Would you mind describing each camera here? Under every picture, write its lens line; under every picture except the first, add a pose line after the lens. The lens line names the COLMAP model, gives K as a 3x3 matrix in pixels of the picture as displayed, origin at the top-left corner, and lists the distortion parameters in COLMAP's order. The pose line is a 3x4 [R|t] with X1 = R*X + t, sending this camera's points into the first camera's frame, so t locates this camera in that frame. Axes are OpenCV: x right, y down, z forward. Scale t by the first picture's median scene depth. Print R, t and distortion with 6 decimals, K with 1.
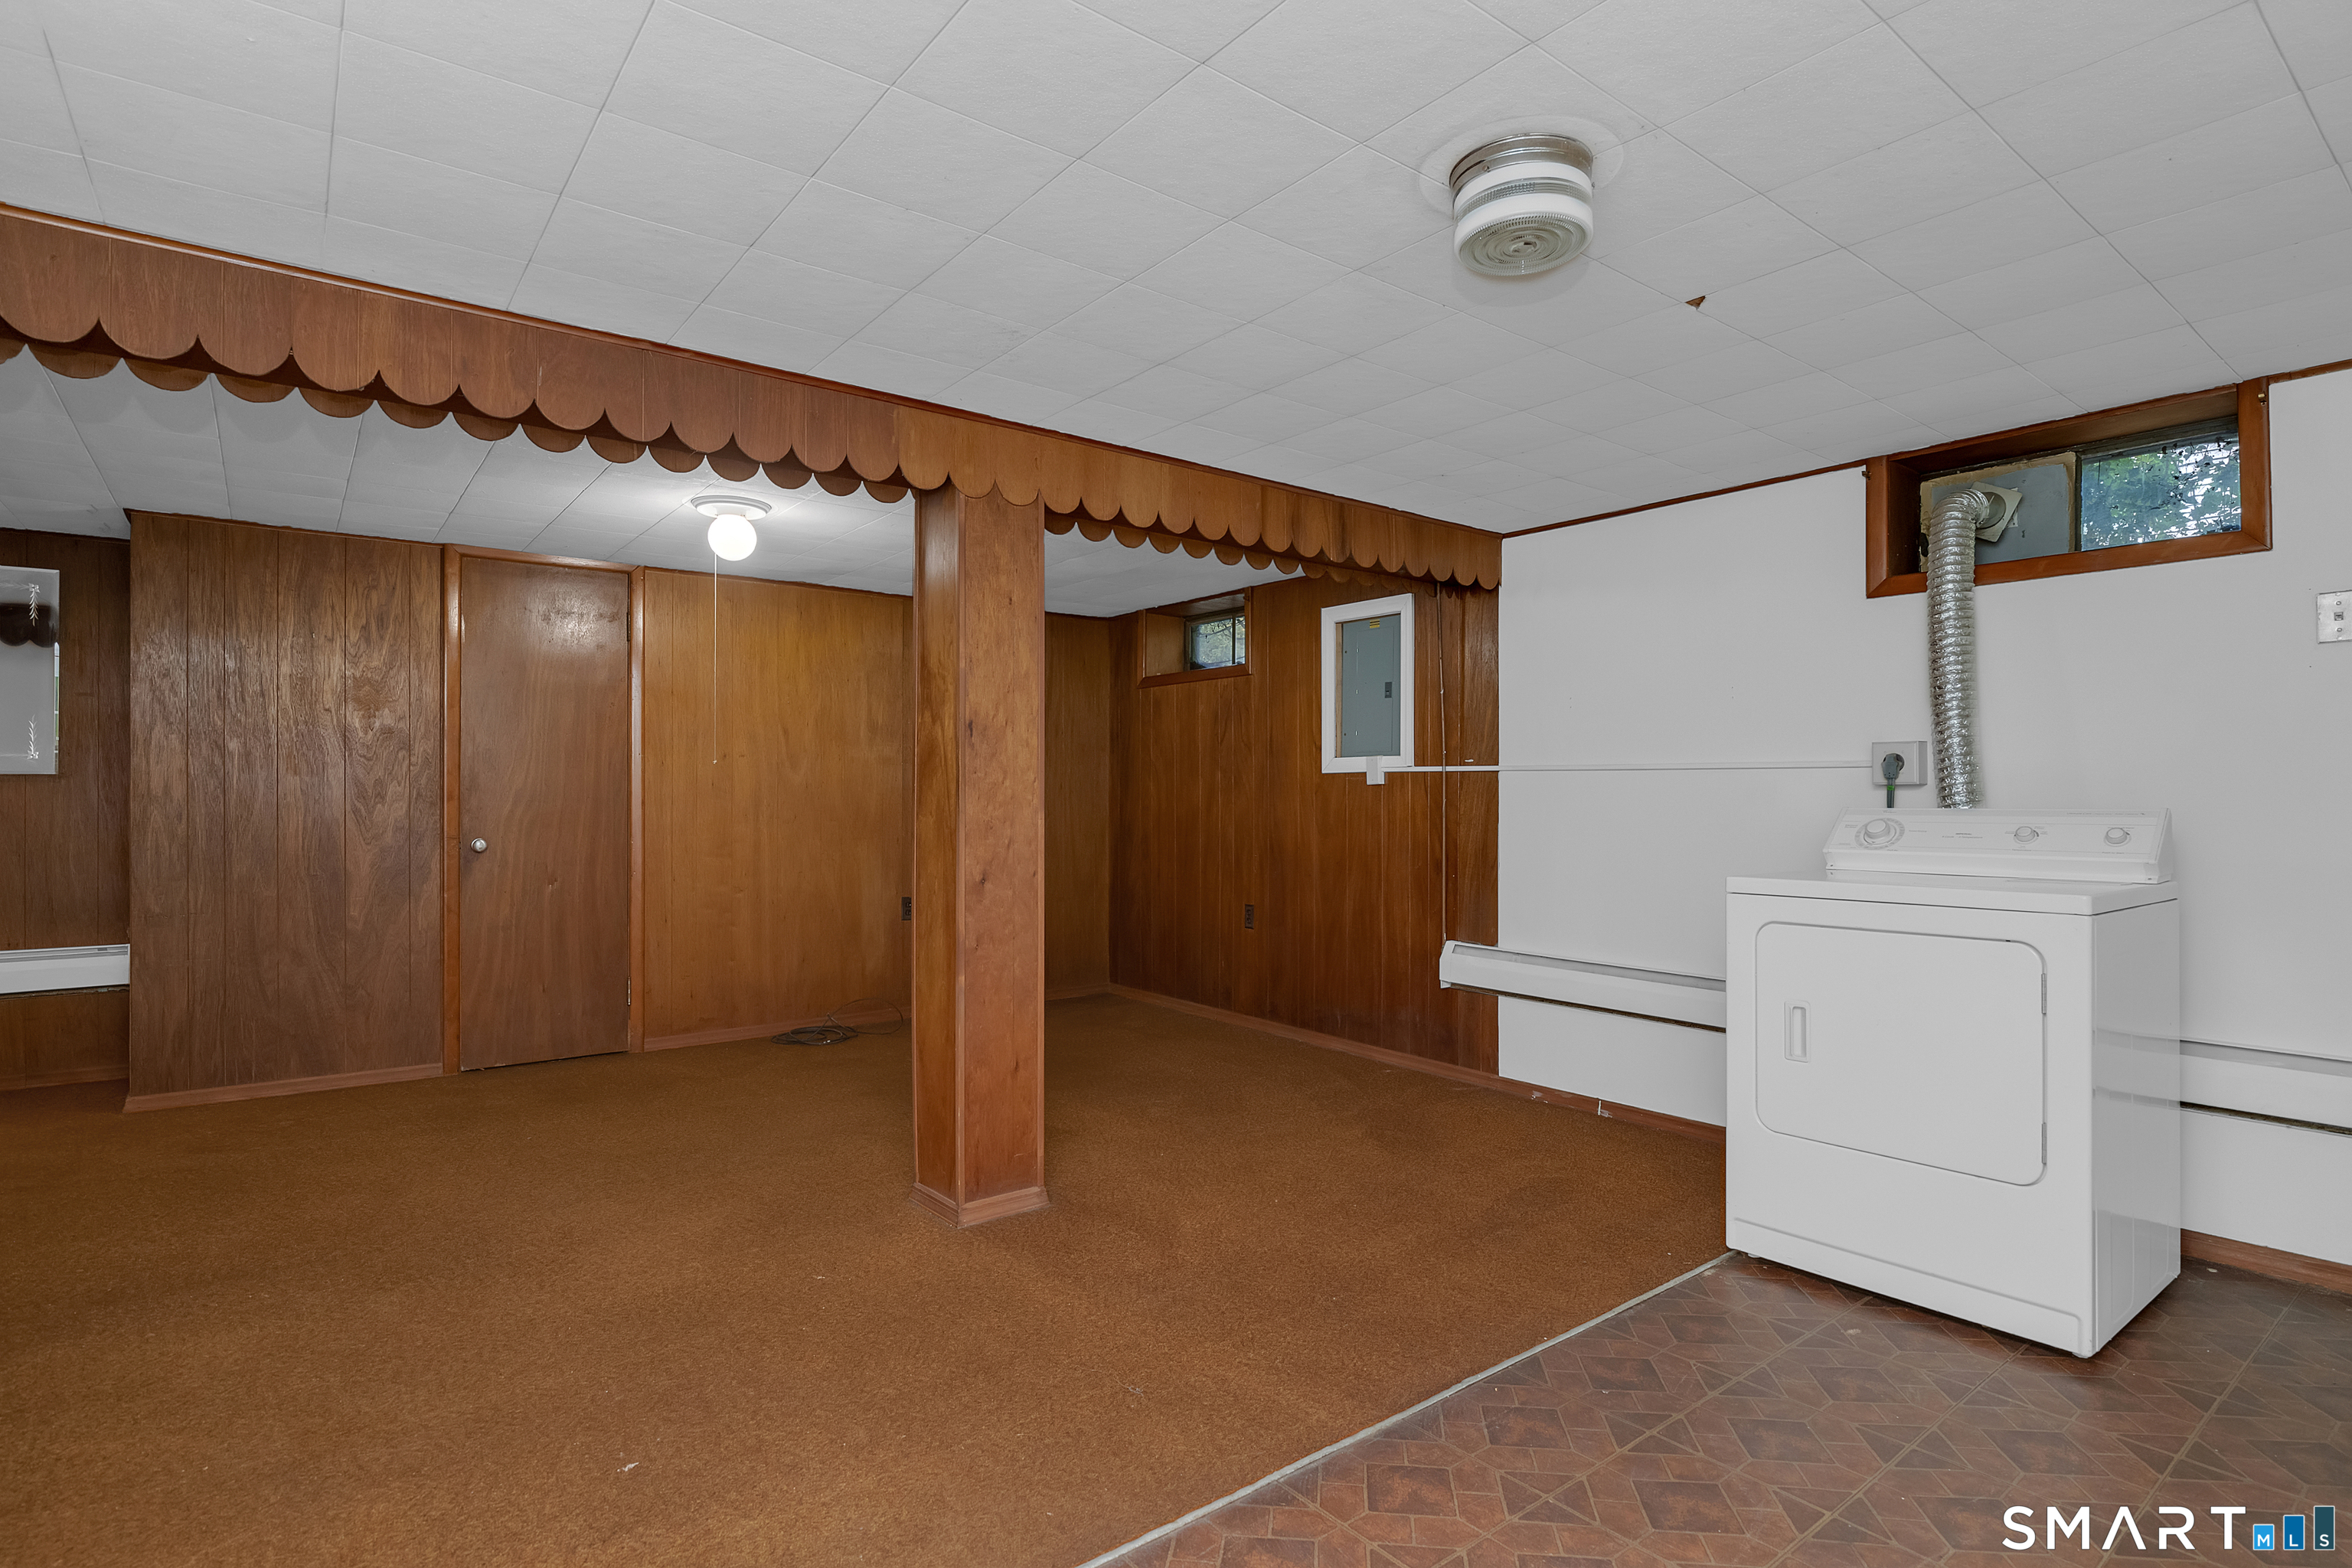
lens RADIAL K [[1182.7, 0, 1176.0], [0, 1182.7, 784.0], [0, 0, 1]] dist [-0.008564, -0.000851]
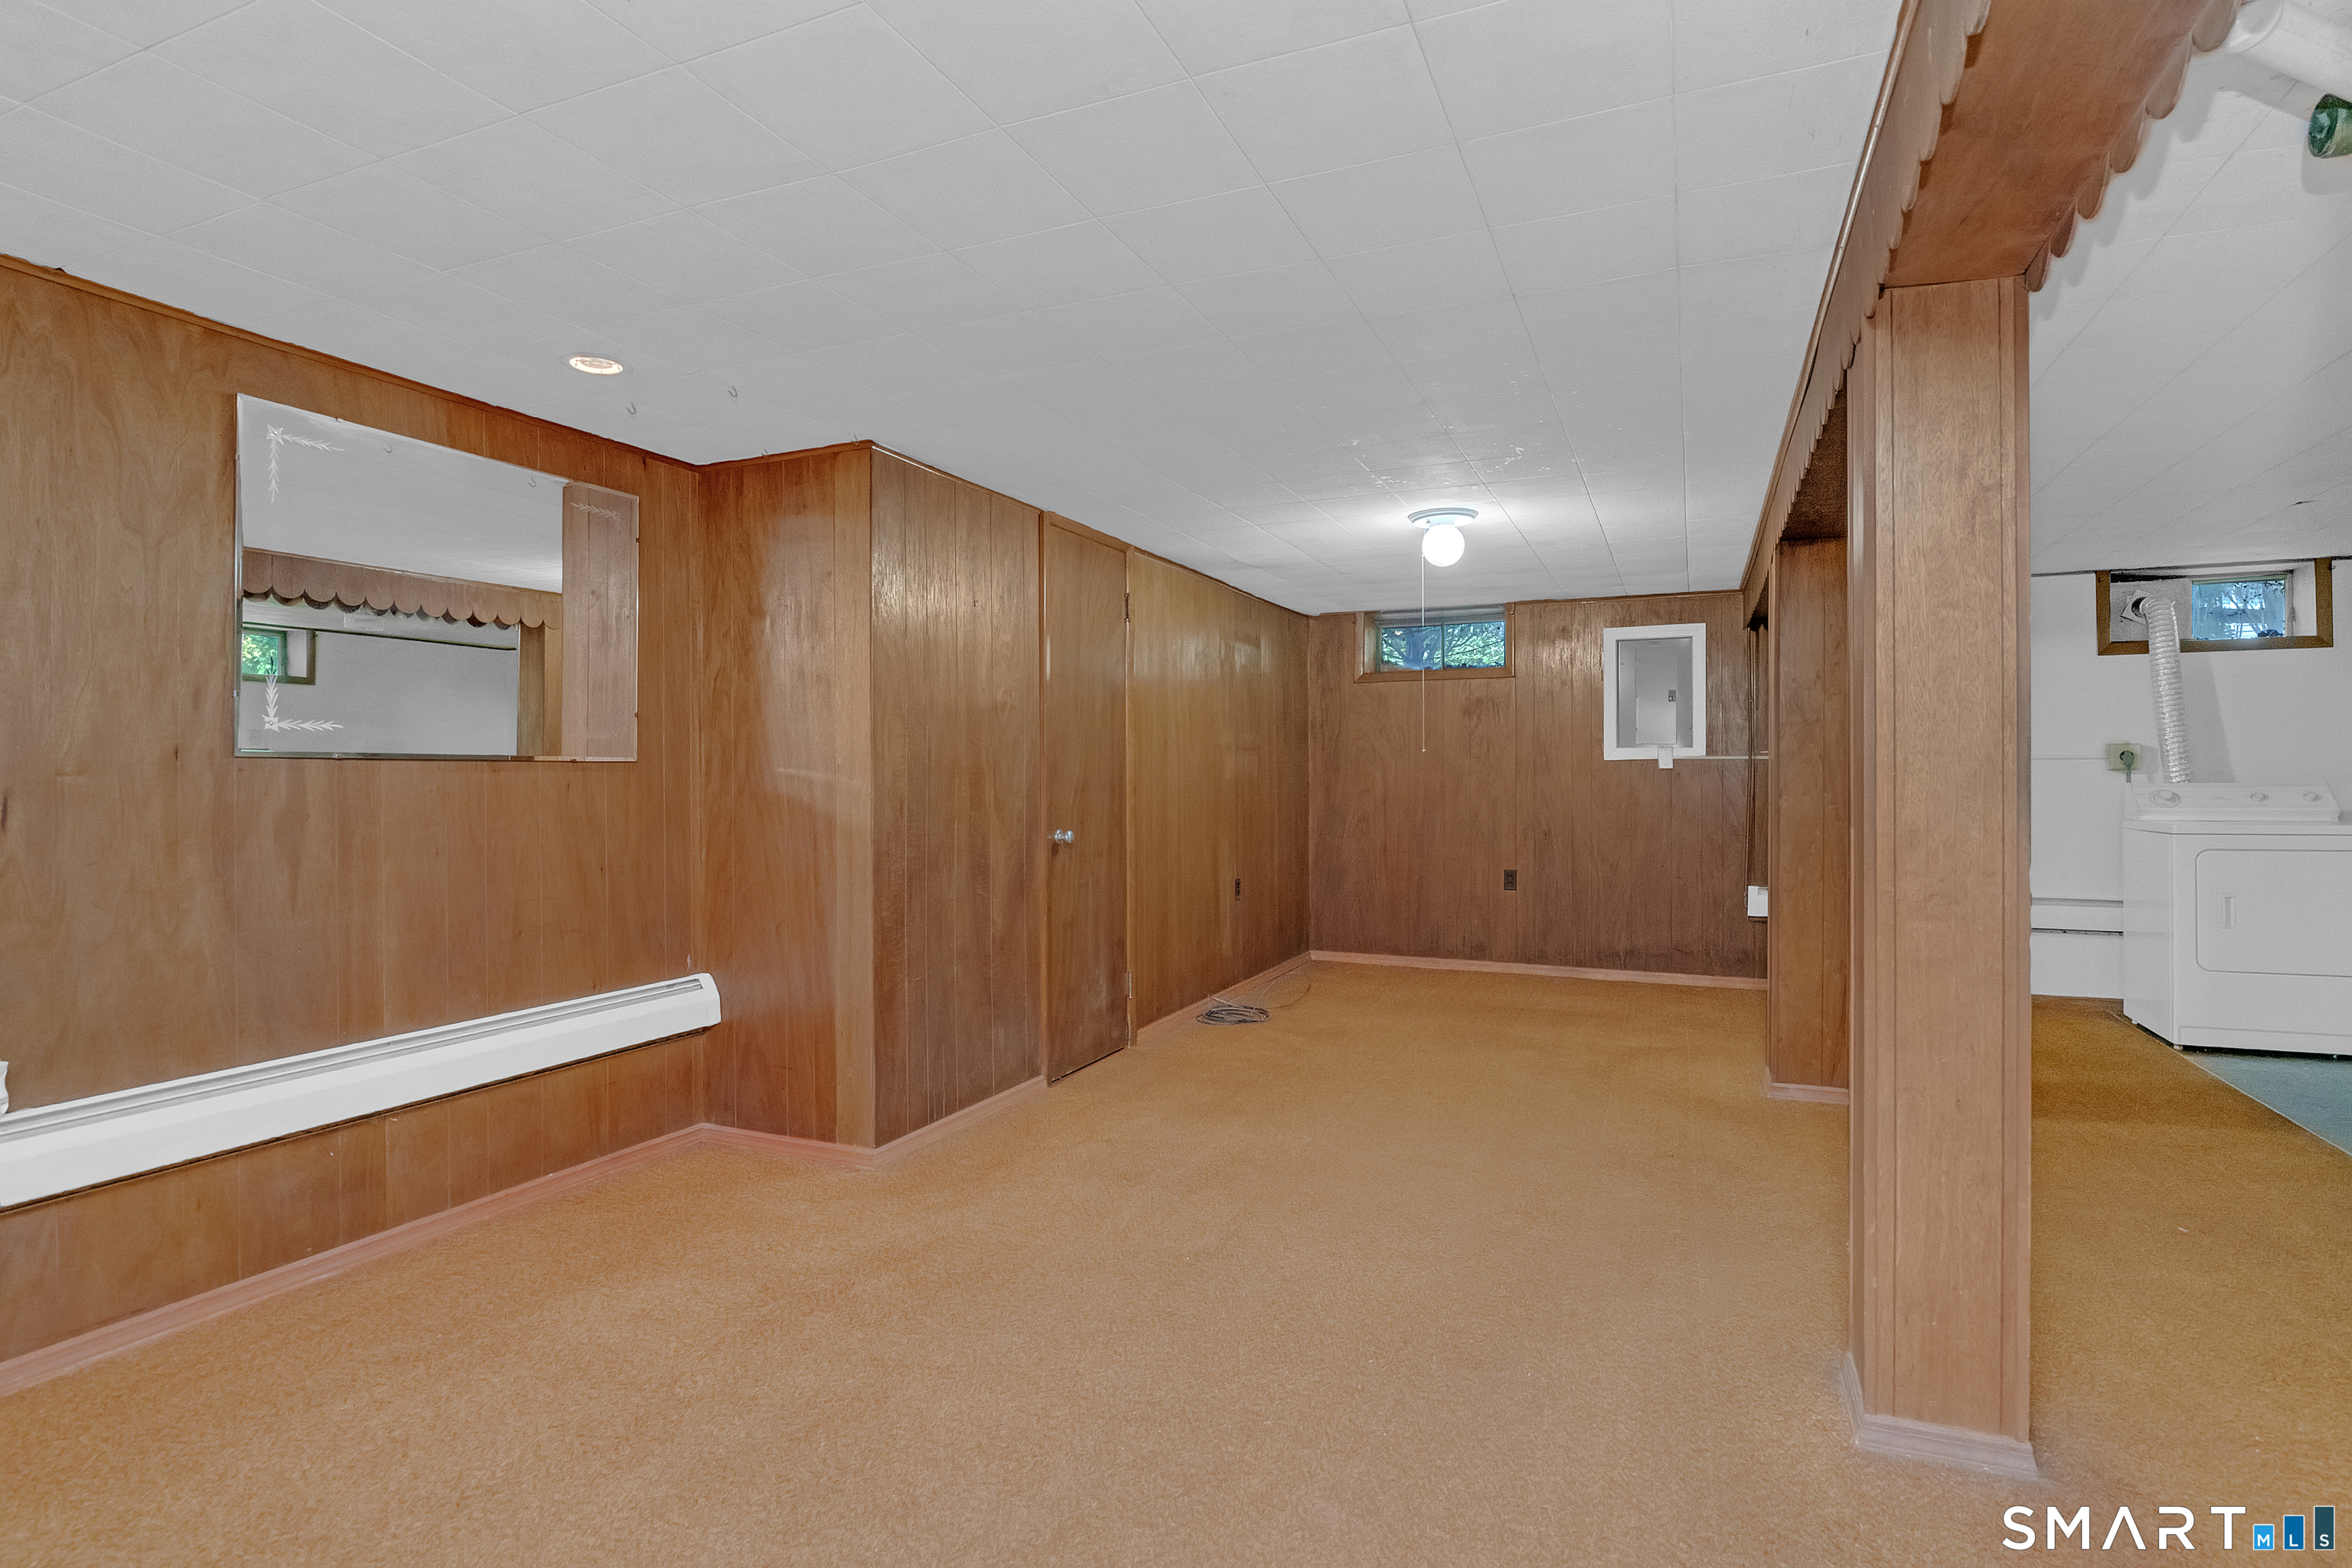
lens RADIAL K [[1173.4, 0, 1198.0], [0, 1173.4, 770.0], [0, 0, 1]] dist [-0.006072, -0.001934]
pose [[0.874644, -0.002956, 0.484757, -0.964777], [0.001780, 0.999994, 0.002885, -0.003391], [-0.484763, -0.001661, 0.874644, 0.140496]]
